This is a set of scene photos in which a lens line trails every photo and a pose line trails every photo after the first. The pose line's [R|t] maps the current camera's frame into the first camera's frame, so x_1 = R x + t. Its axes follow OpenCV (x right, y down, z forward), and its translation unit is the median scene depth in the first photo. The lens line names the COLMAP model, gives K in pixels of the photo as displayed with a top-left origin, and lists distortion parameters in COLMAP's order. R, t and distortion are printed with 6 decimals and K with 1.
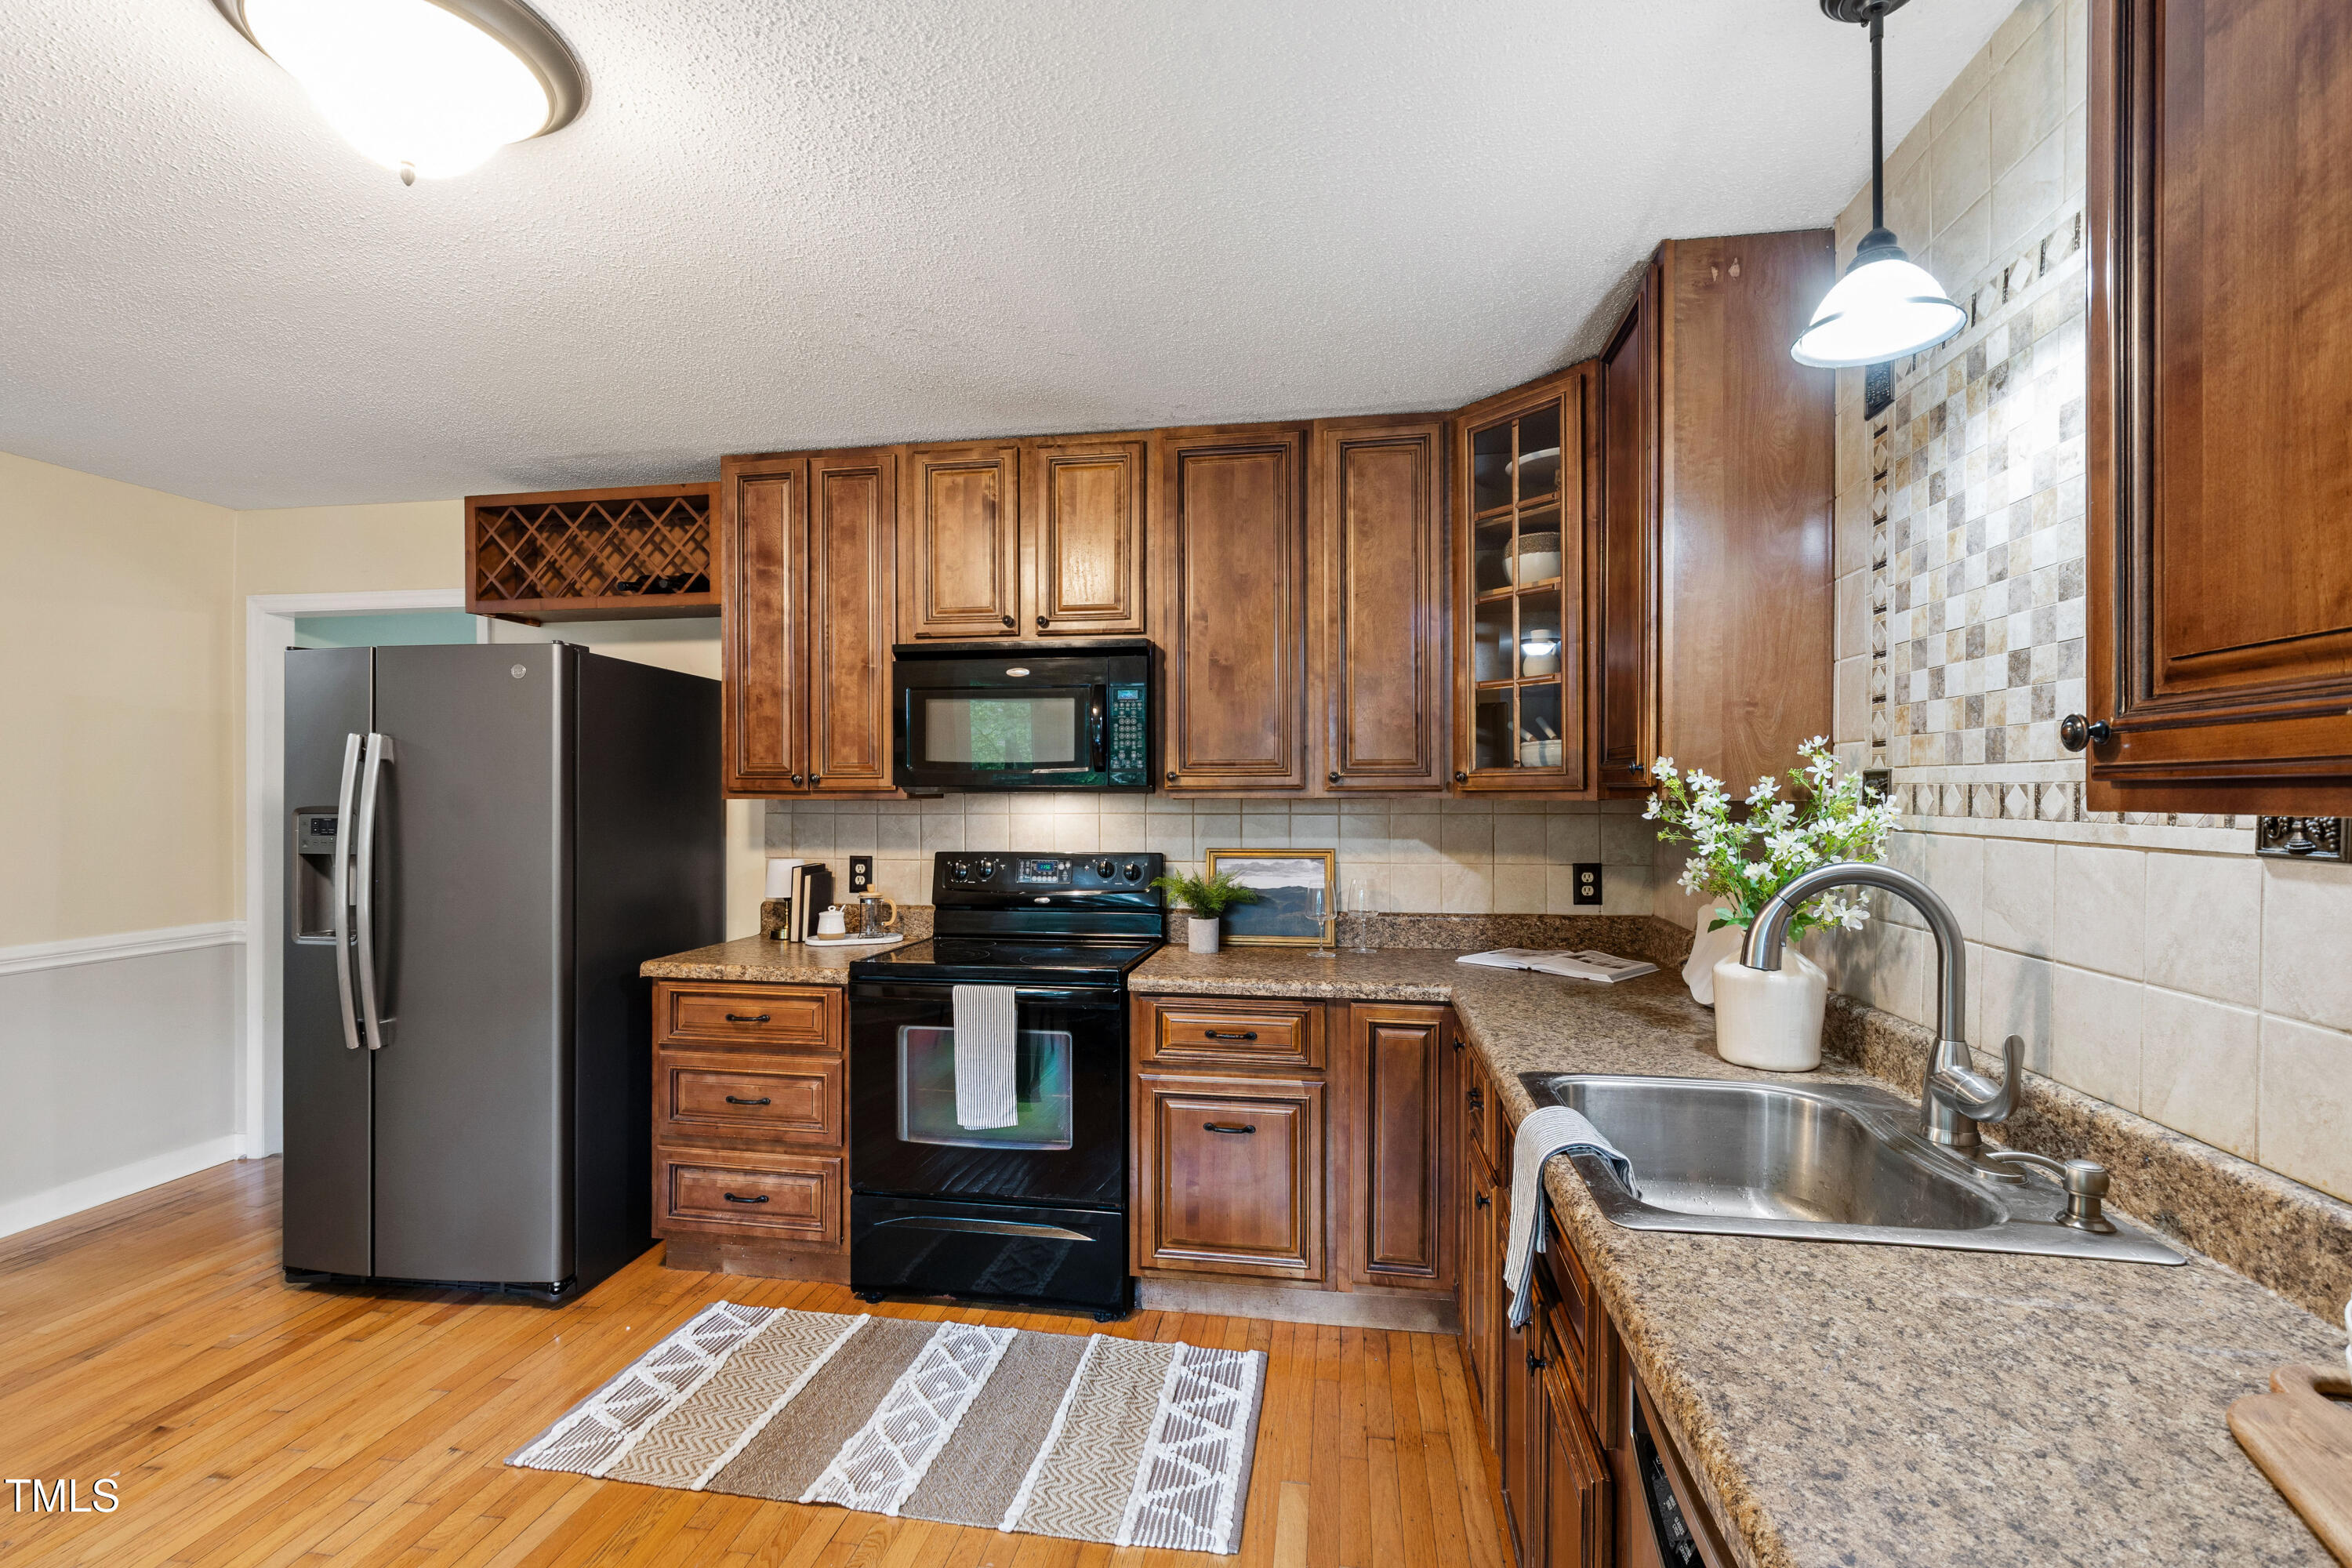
lens RADIAL K [[1040.9, 0, 1174.0], [0, 1040.9, 797.0], [0, 0, 1]] dist [-0.000944, -0.000551]
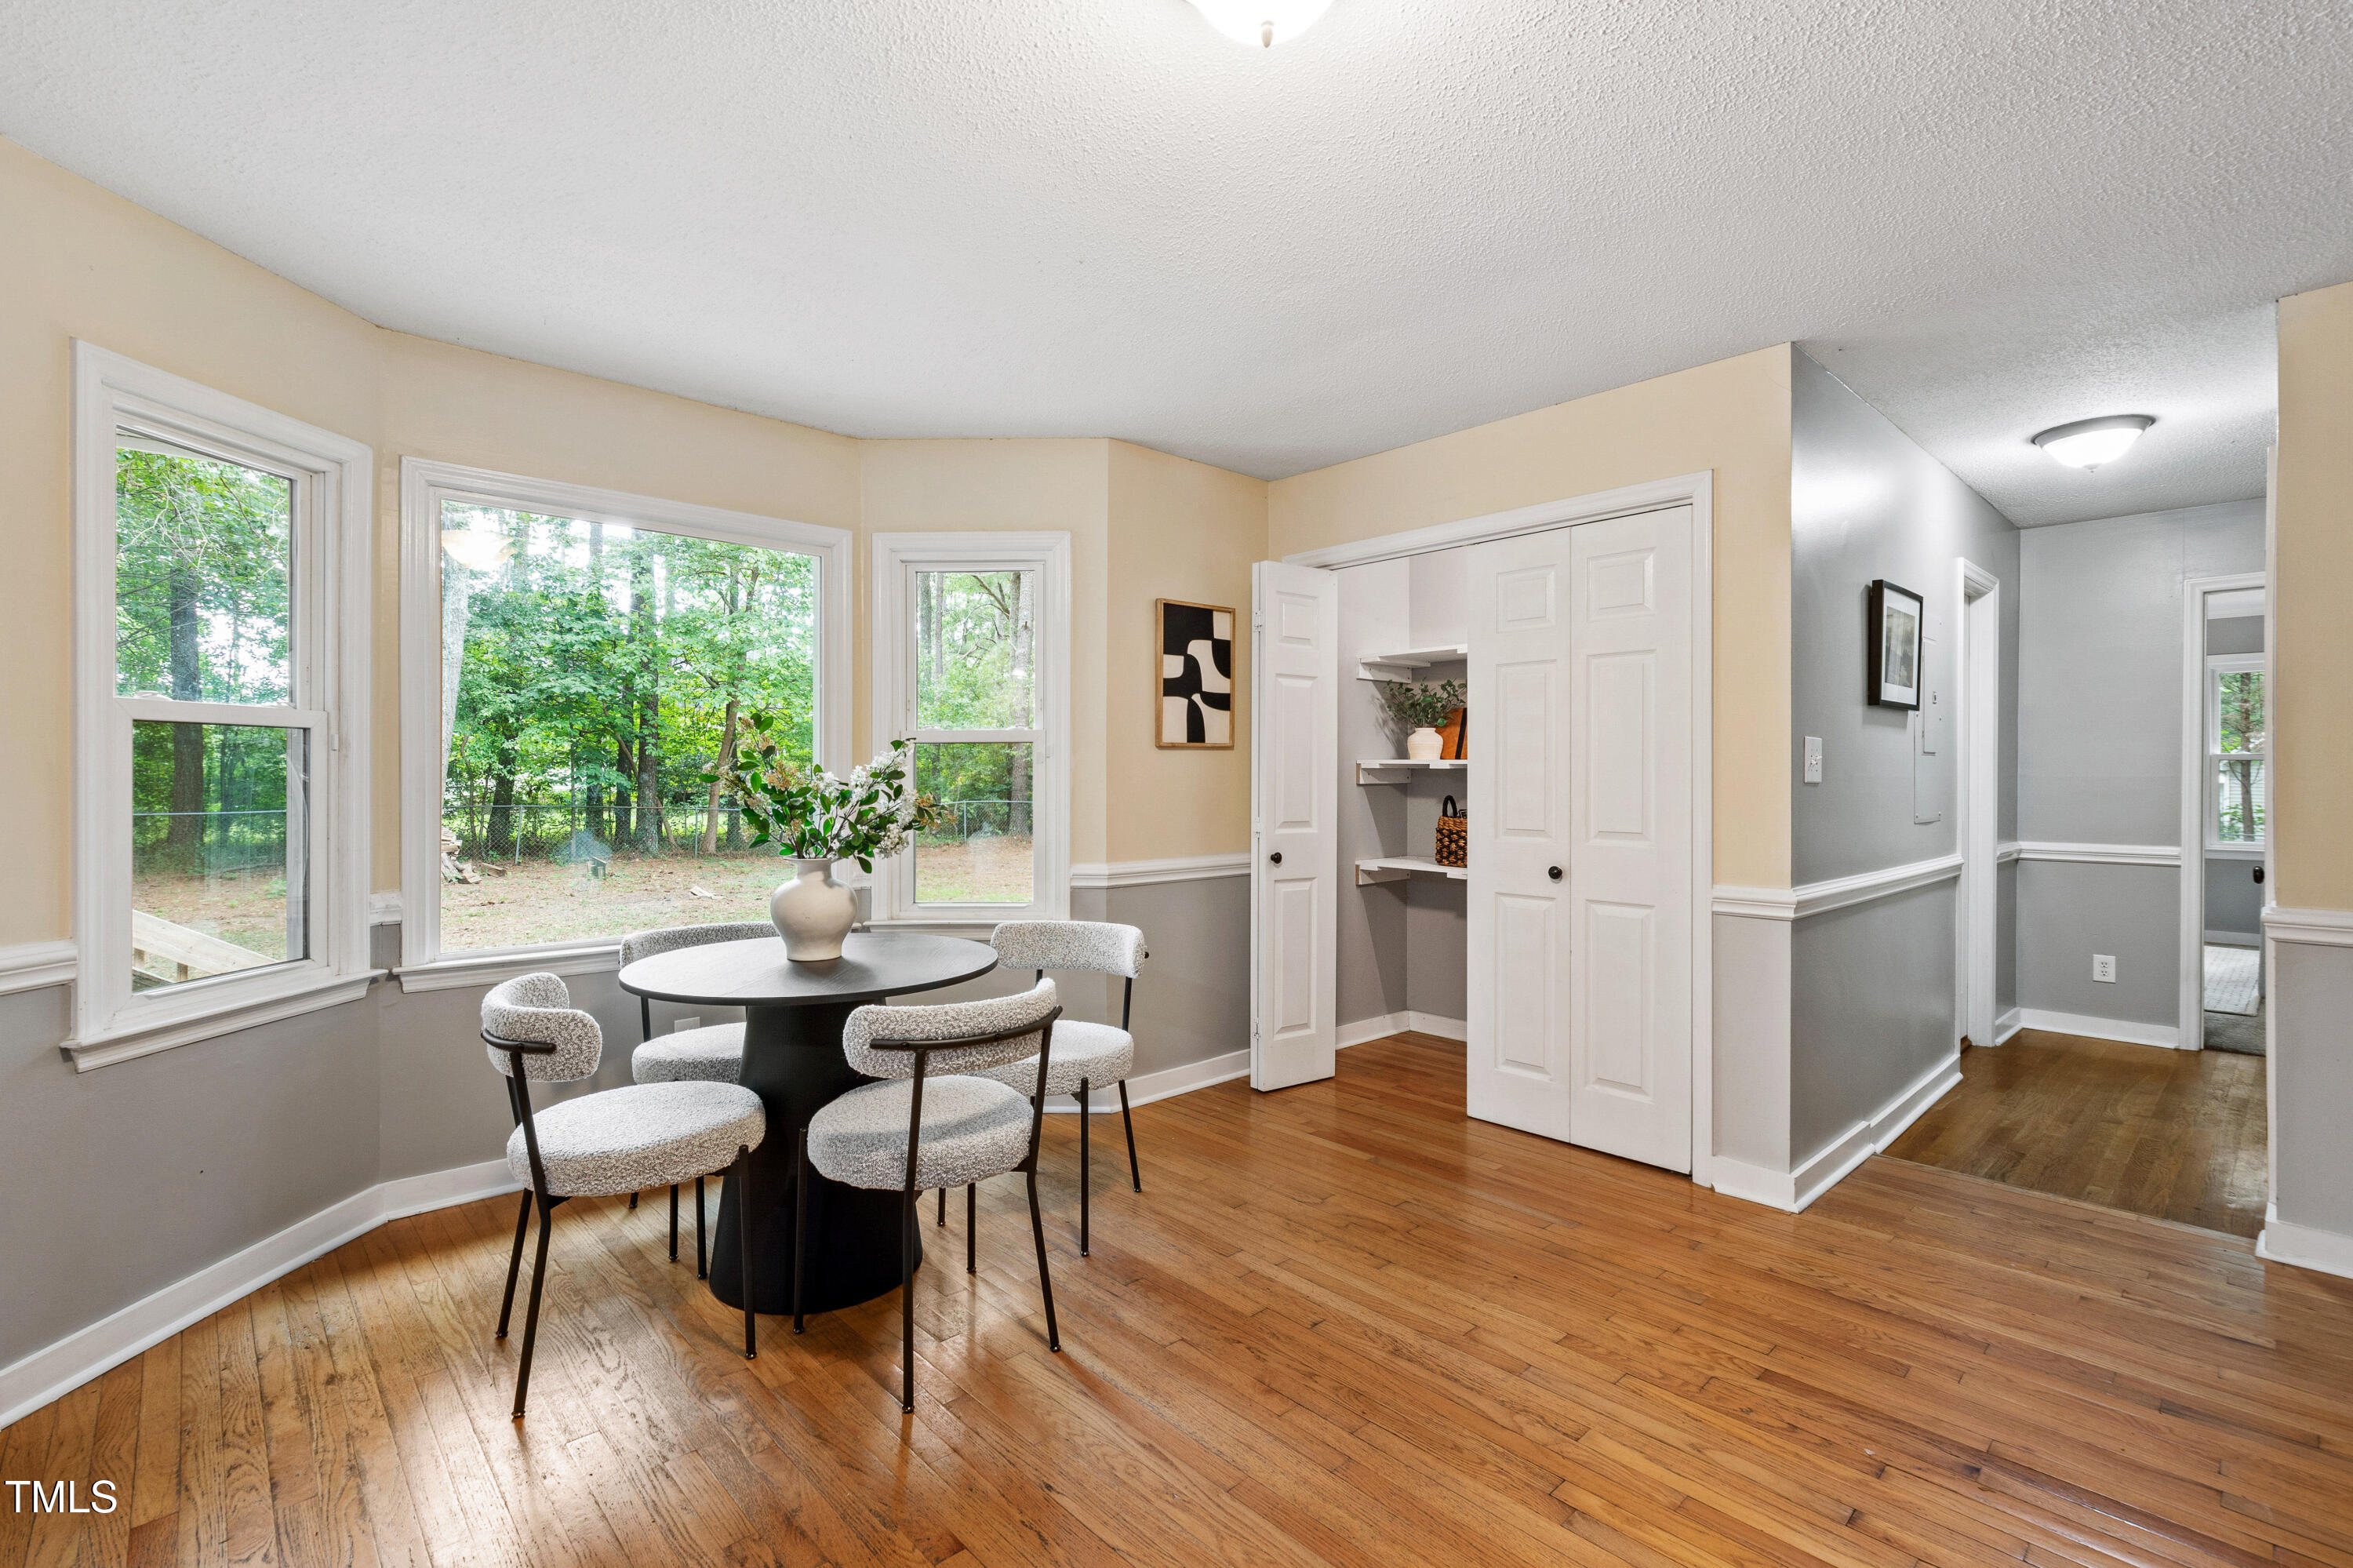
lens RADIAL K [[1056.0, 0, 1138.7], [0, 1056.0, 776.8], [0, 0, 1]] dist [0.000400, 0.000117]
pose [[-0.626293, 0.001154, -0.779587, 0.063185], [-0.003238, 0.999986, 0.004082, 0.046407], [0.779581, 0.005081, -0.626281, 0.758328]]
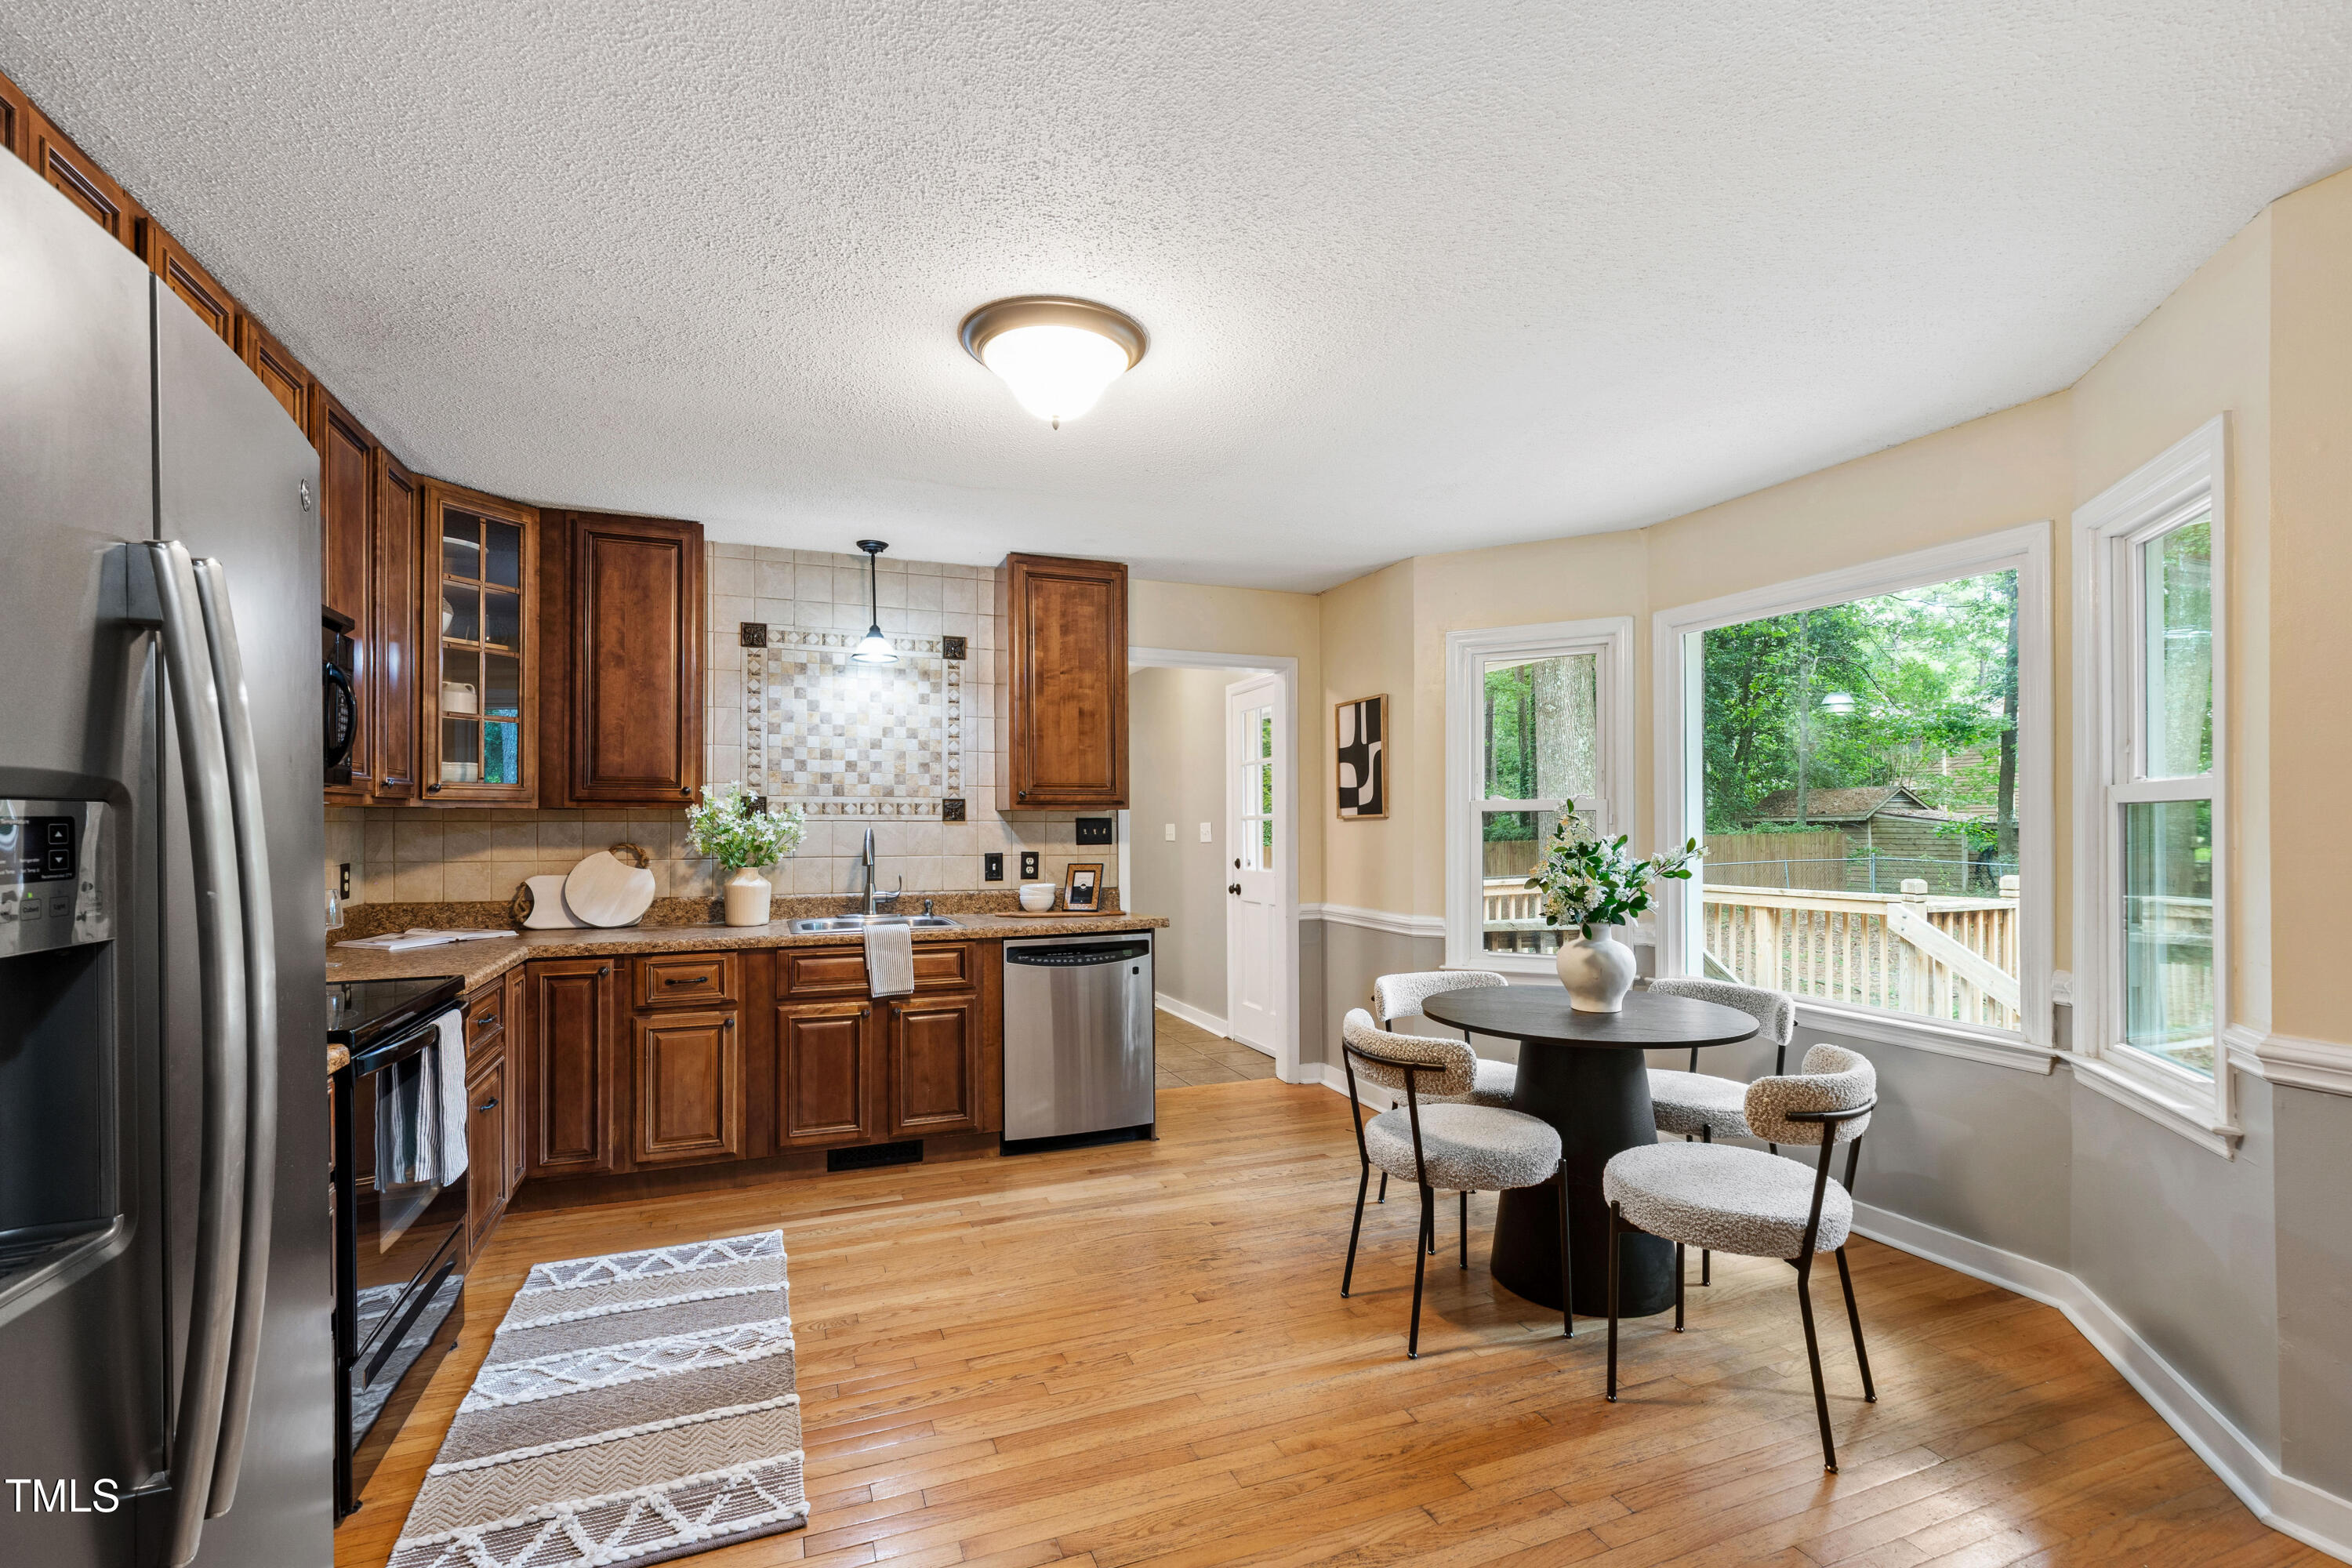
lens RADIAL K [[1031.0, 0, 1173.9], [0, 1031.0, 820.8], [0, 0, 1]] dist [-0.001153, -0.000314]
pose [[-0.516918, 0.001778, 0.856033, -1.117164], [0.004217, 0.999991, 0.000469, 0.020286], [-0.856024, 0.003852, -0.516921, 0.841270]]
